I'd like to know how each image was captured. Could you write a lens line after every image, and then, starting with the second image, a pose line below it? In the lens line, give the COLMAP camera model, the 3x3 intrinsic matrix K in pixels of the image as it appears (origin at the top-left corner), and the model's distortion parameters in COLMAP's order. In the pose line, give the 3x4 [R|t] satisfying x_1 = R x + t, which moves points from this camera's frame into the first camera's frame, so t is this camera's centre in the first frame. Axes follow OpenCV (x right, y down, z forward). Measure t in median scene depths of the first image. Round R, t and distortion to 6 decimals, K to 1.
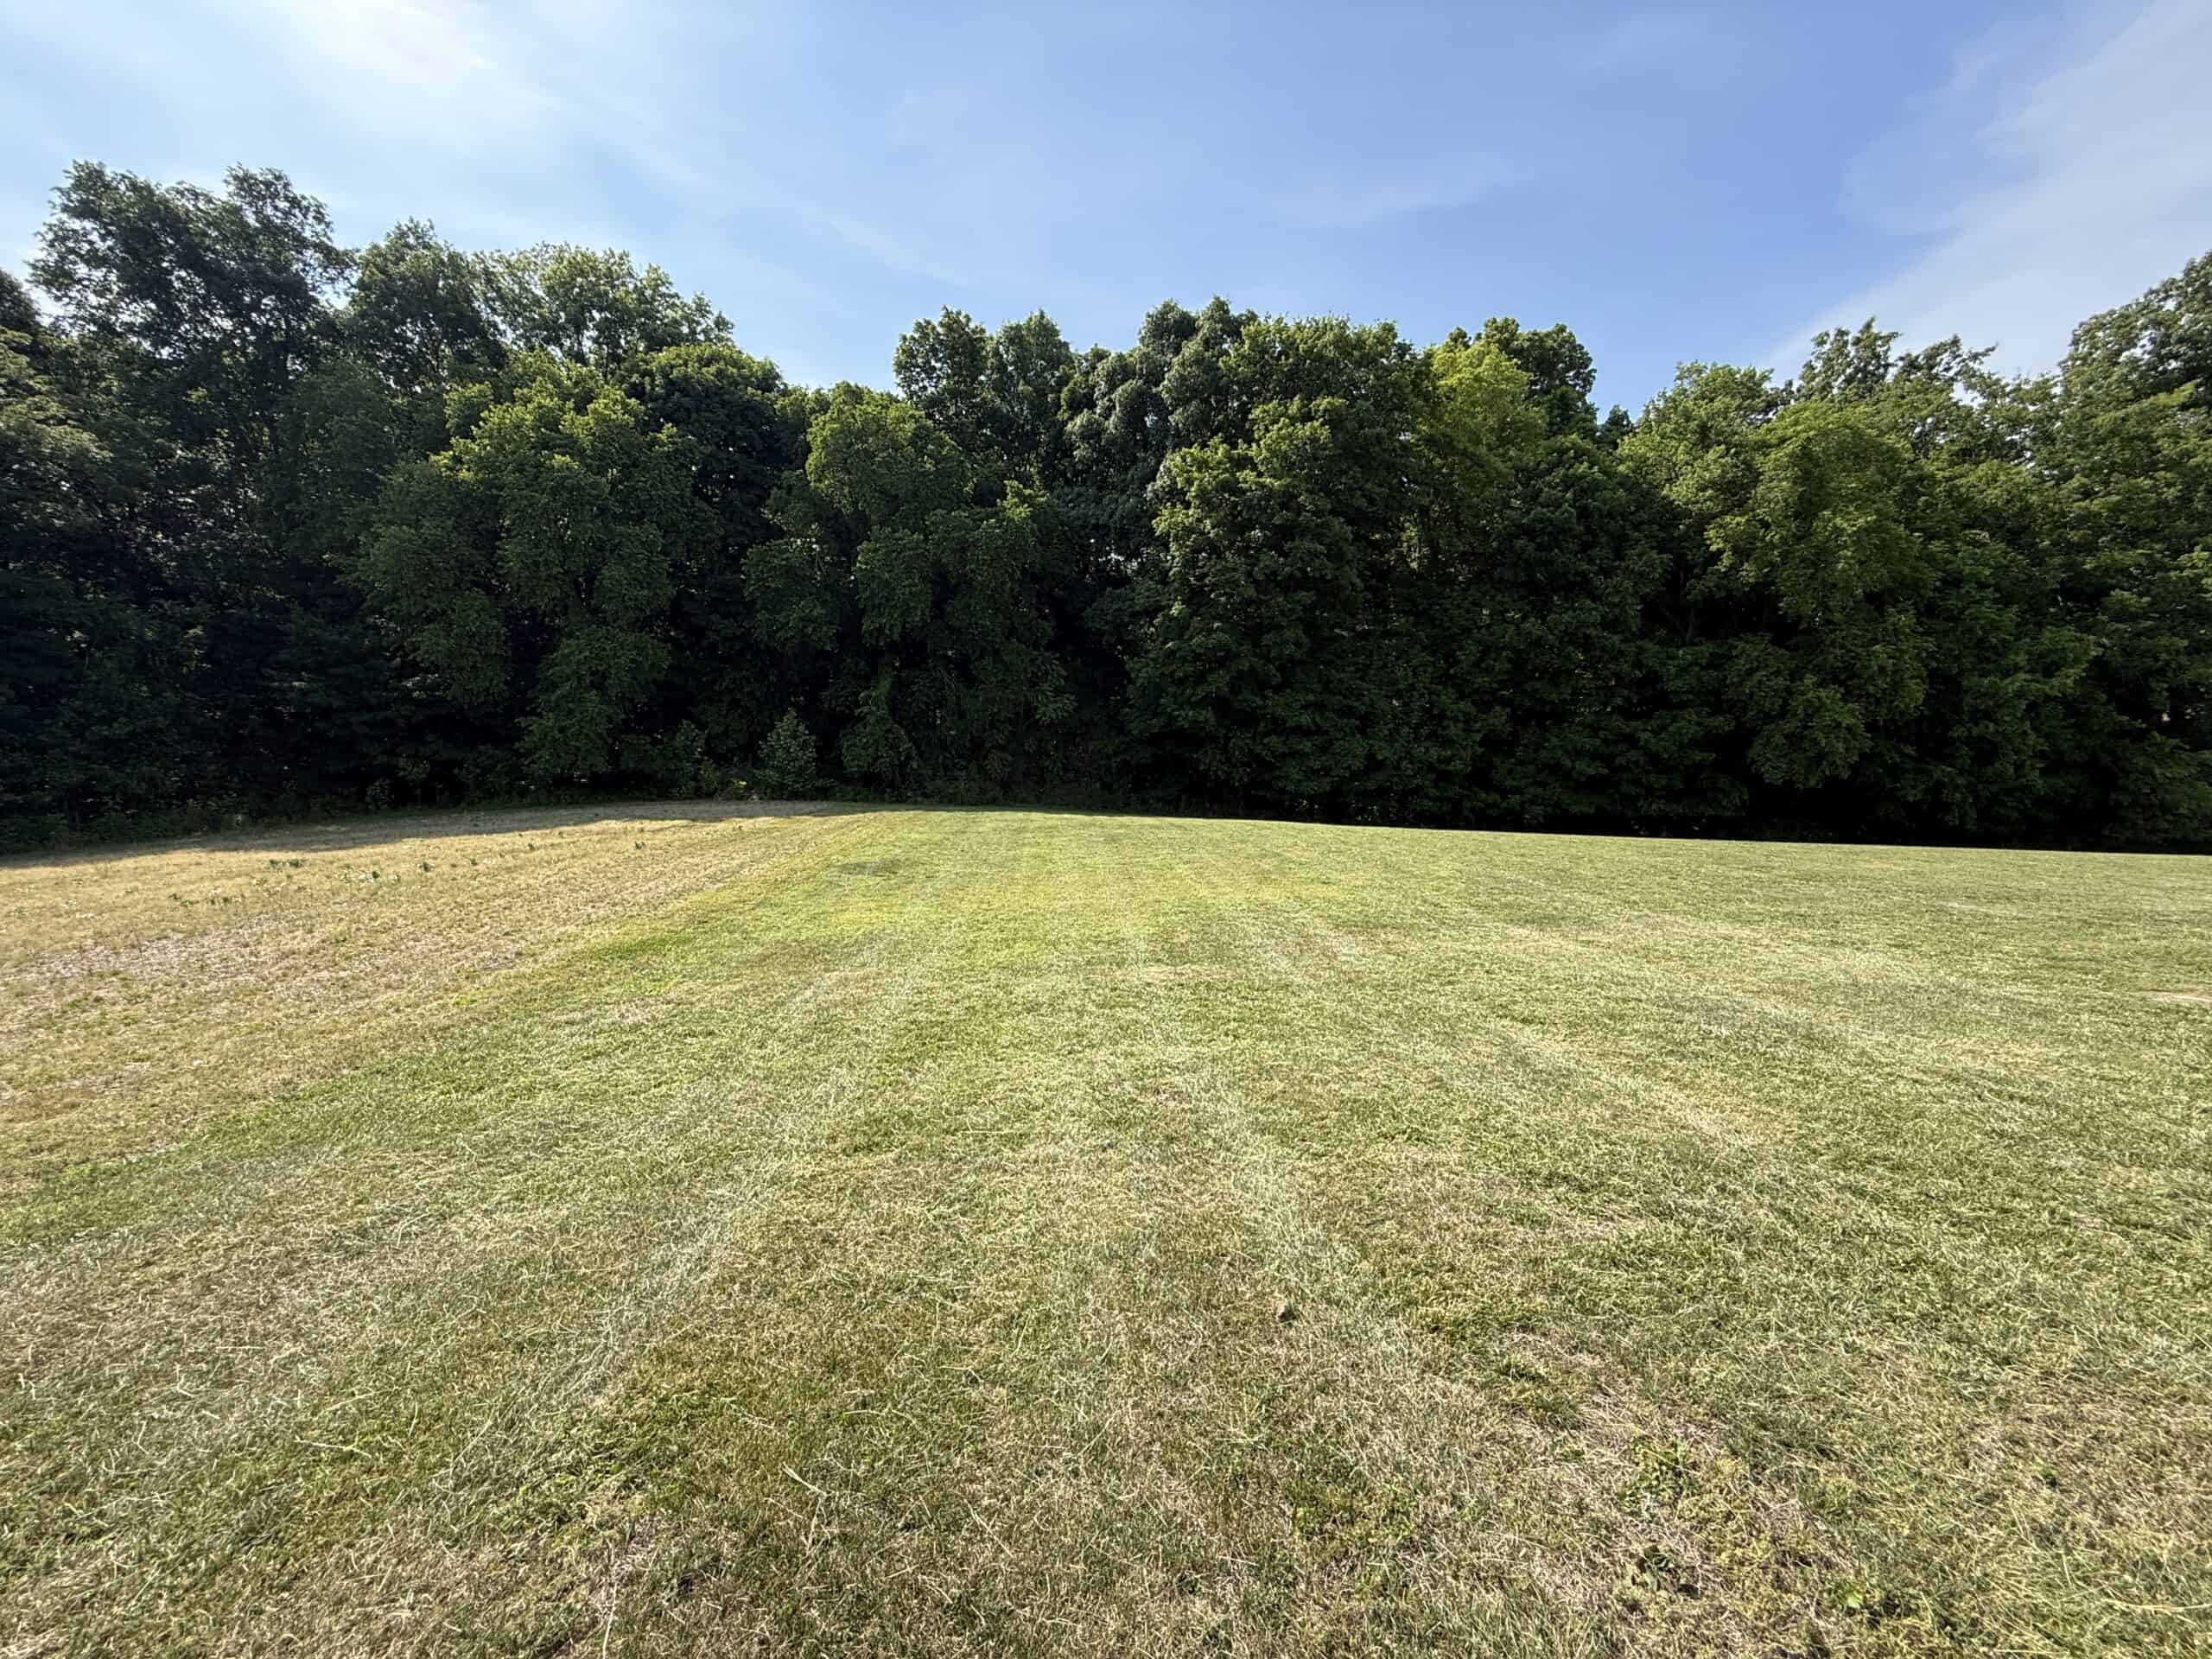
lens RADIAL K [[890.2, 0, 1106.0], [0, 890.2, 829.5], [0, 0, 1]] dist [0.000809, 0.000285]
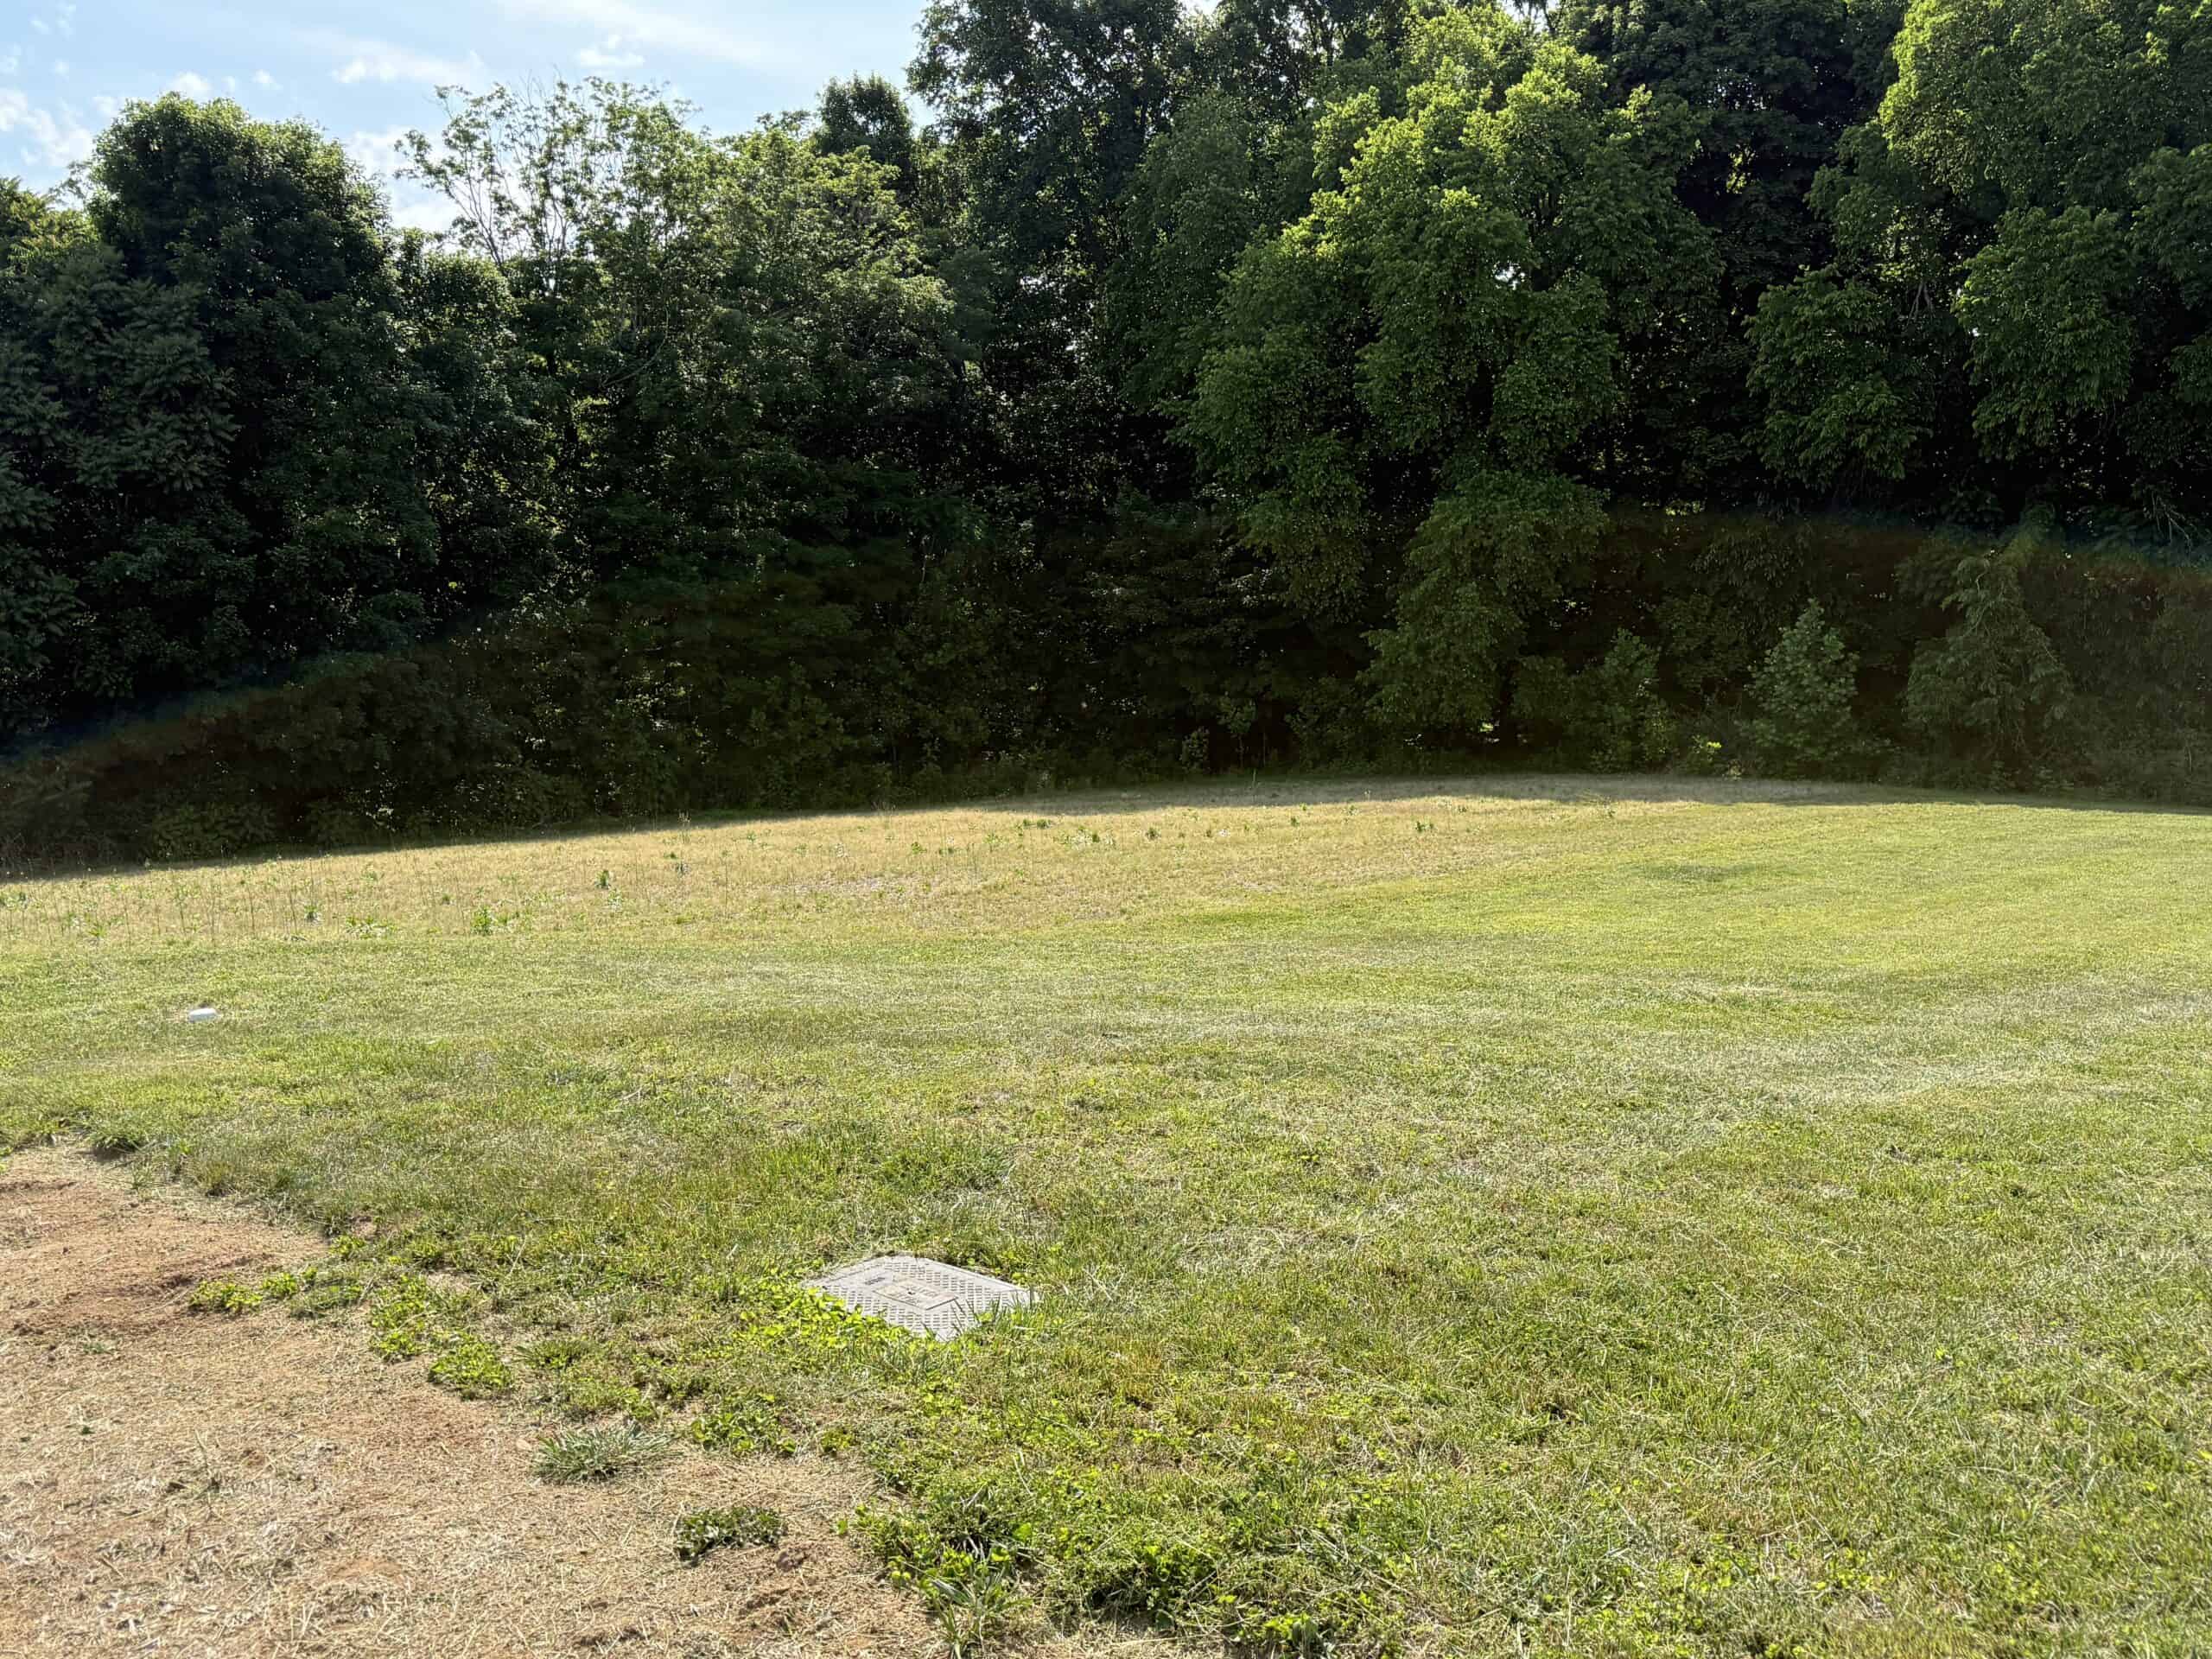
lens RADIAL K [[1911.8, 0, 1096.6], [0, 1911.8, 838.7], [0, 0, 1]] dist [0.184323, -0.333143]
pose [[0.709040, 0.054738, -0.703041, 0.154301], [-0.064302, 0.997848, 0.012841, 0.013275], [0.702231, 0.036102, 0.711034, -0.080089]]
